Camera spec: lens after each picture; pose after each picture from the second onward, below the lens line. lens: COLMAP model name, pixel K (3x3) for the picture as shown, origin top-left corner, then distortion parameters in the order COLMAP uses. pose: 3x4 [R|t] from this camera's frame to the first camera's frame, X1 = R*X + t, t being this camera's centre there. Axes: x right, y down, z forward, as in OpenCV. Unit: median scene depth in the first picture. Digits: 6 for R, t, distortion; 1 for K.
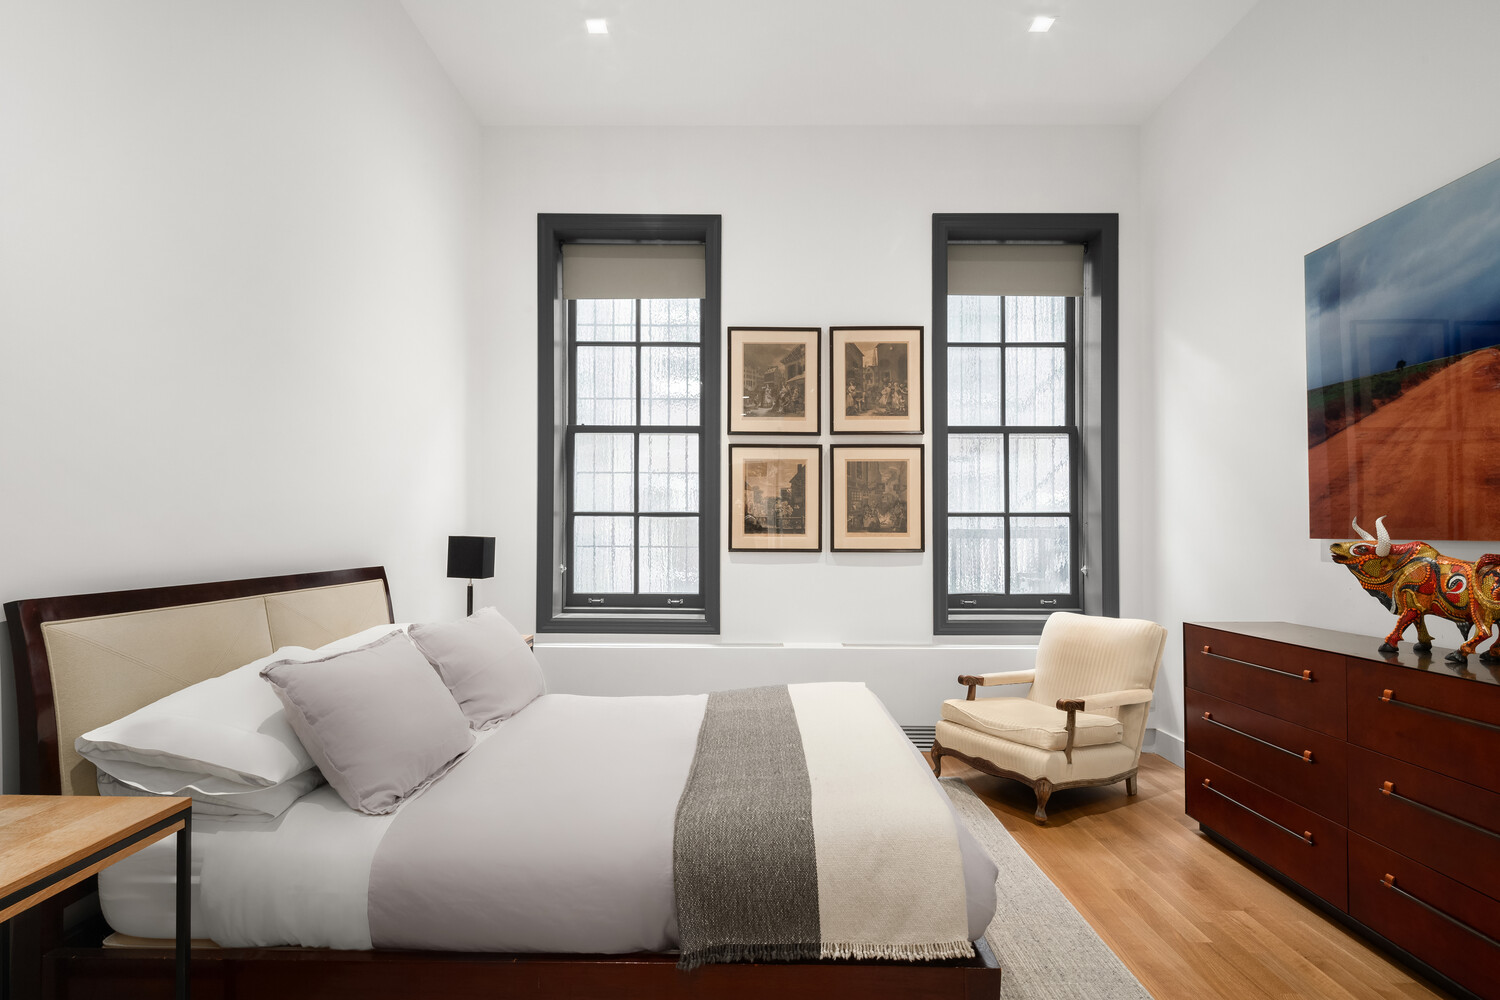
lens RADIAL K [[754.2, 0, 750.9], [0, 754.2, 510.0], [0, 0, 1]] dist [0.016580, 0.000056]
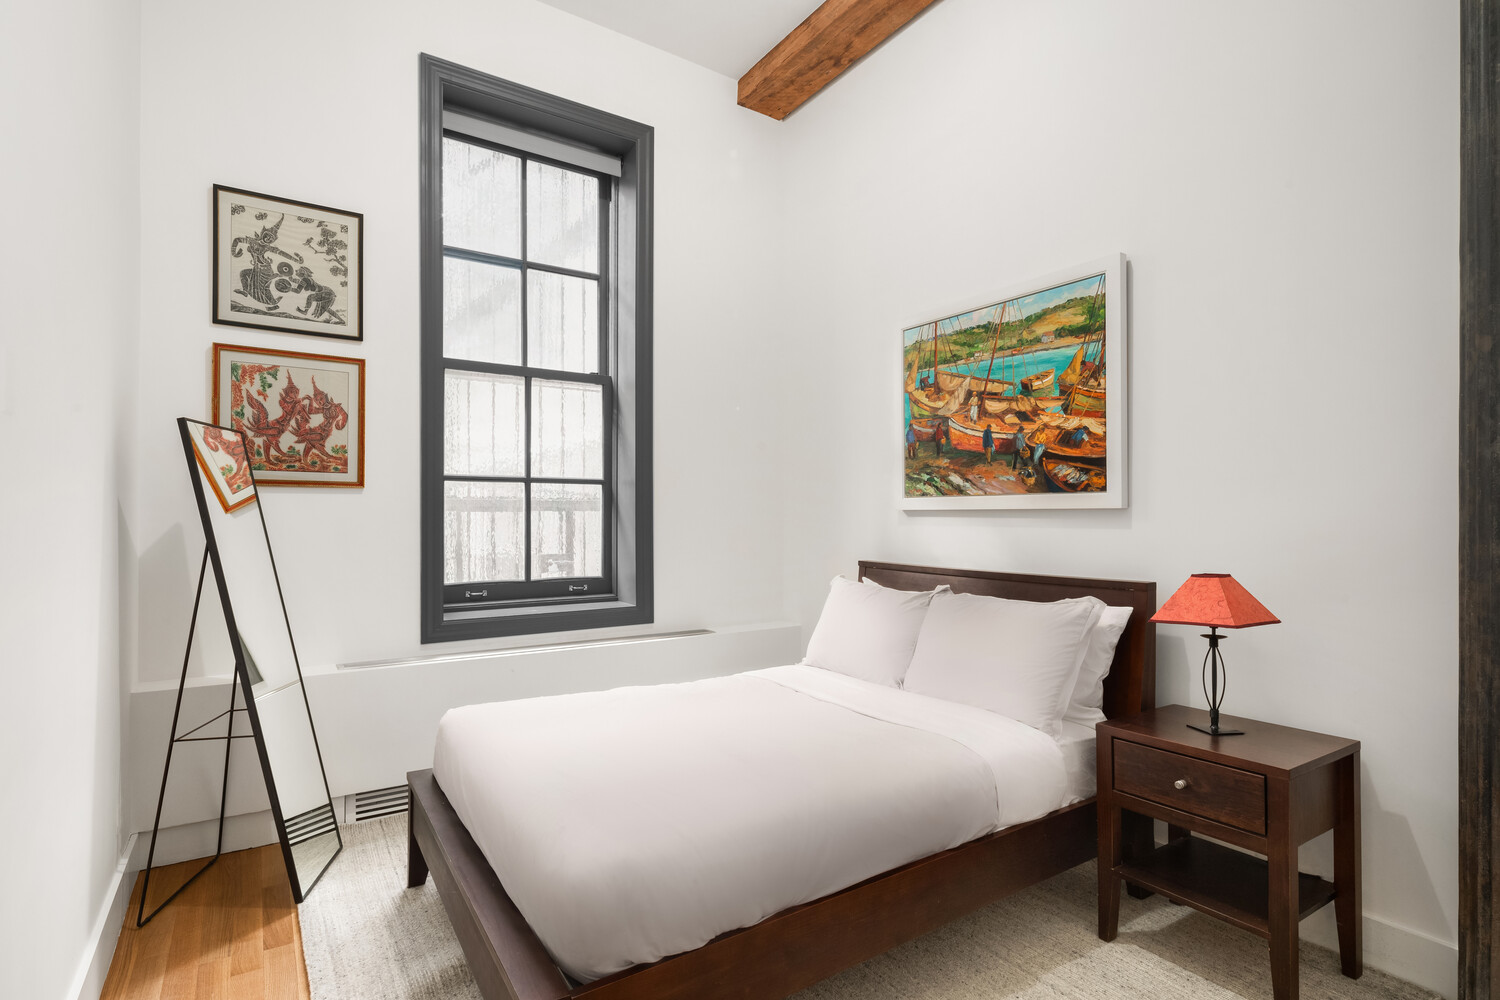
lens RADIAL K [[754.2, 0, 752.2], [0, 754.2, 505.4], [0, 0, 1]] dist [0.016580, 0.000056]
pose [[0.832410, 0.000225, 0.554160, 0.096996], [-0.005119, 0.999960, 0.007284, 0.025806], [-0.554136, -0.008900, 0.832378, 0.214210]]
